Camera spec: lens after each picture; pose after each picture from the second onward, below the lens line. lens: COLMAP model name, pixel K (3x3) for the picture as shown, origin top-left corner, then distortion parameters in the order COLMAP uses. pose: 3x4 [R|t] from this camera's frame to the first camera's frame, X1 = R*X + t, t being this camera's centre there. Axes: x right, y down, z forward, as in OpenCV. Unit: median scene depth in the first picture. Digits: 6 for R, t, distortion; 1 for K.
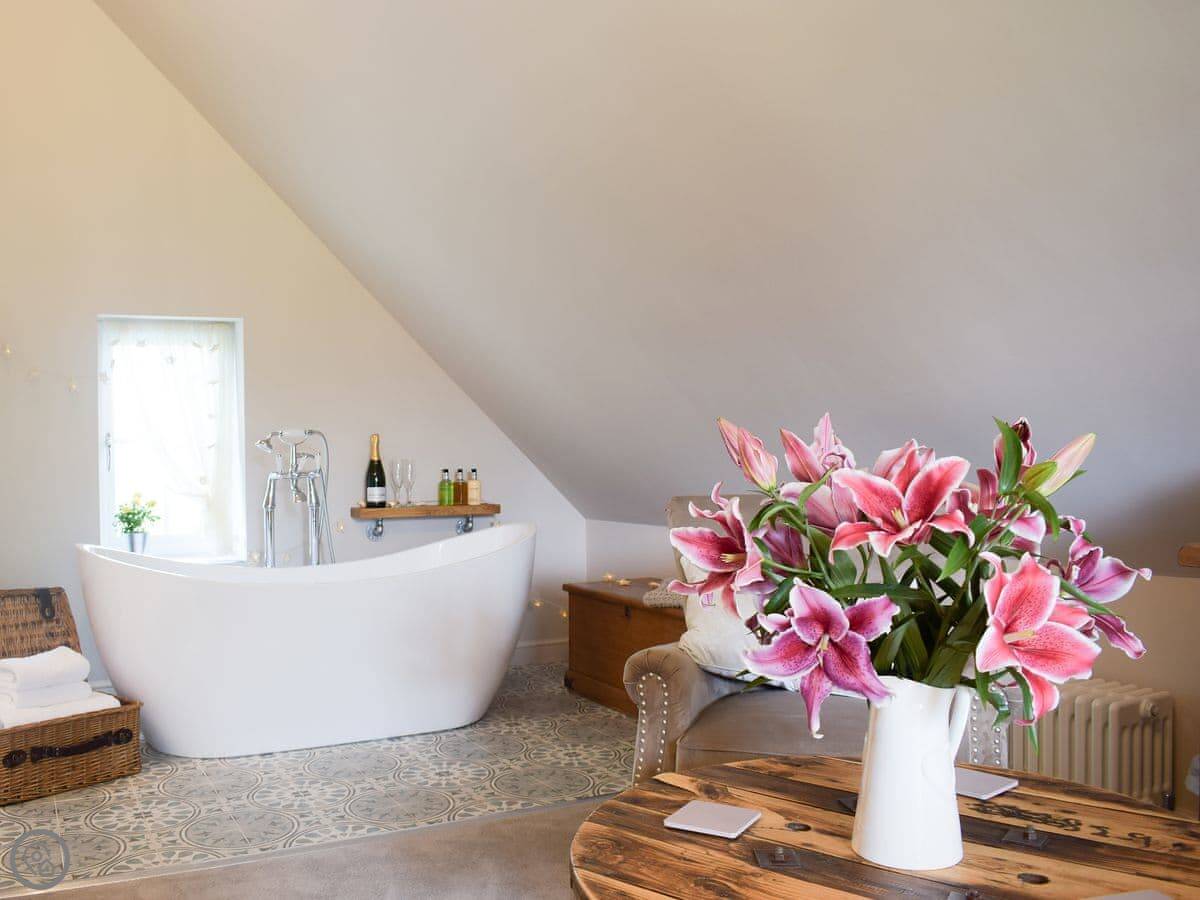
lens RADIAL K [[1074.6, 0, 600.4], [0, 1074.6, 455.5], [0, 0, 1]] dist [-0.085252, 0.013184]
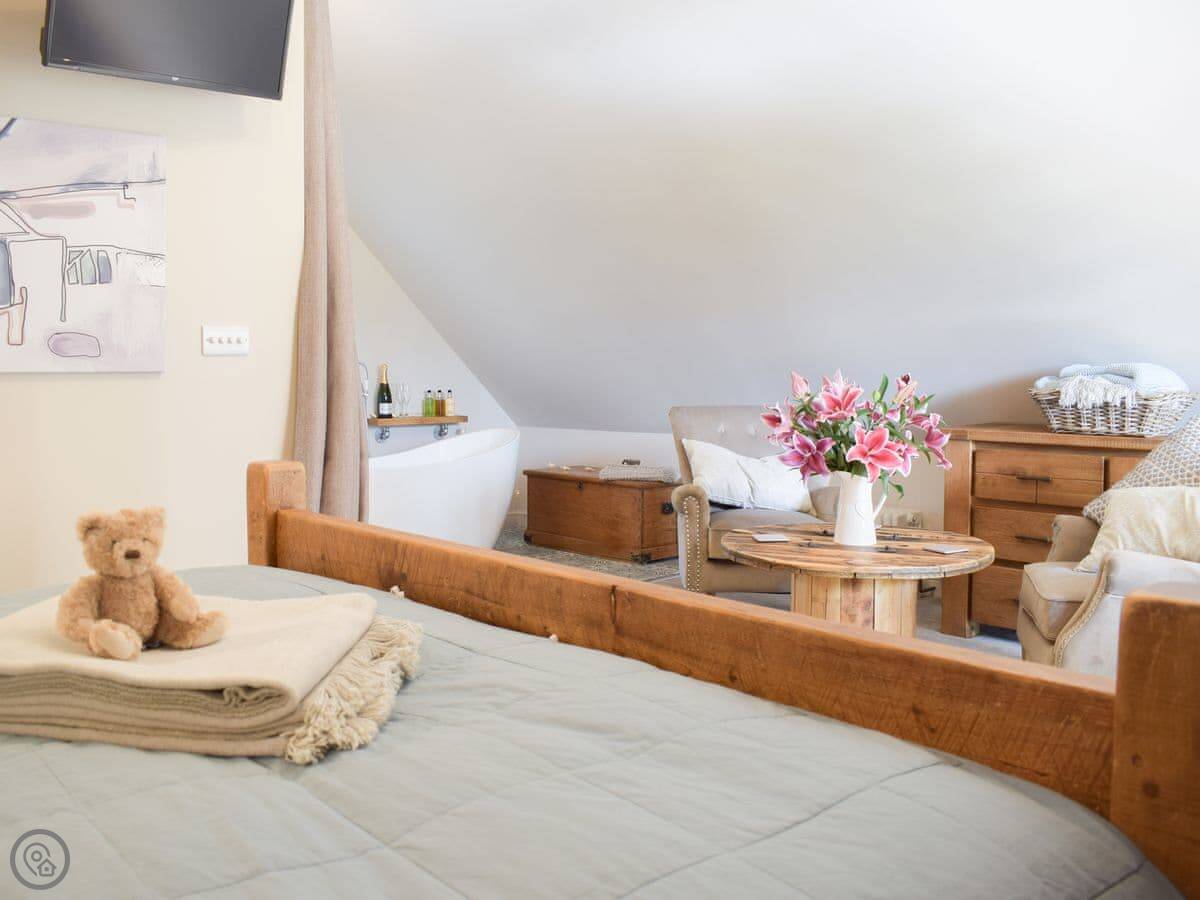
lens RADIAL K [[1074.6, 0, 600.4], [0, 1074.6, 455.5], [0, 0, 1]] dist [-0.085252, 0.013184]
pose [[0.974921, -0.013192, 0.222158, -0.246402], [-0.002629, 0.997489, 0.070767, -0.001689], [-0.222534, -0.069577, 0.972439, -0.405460]]
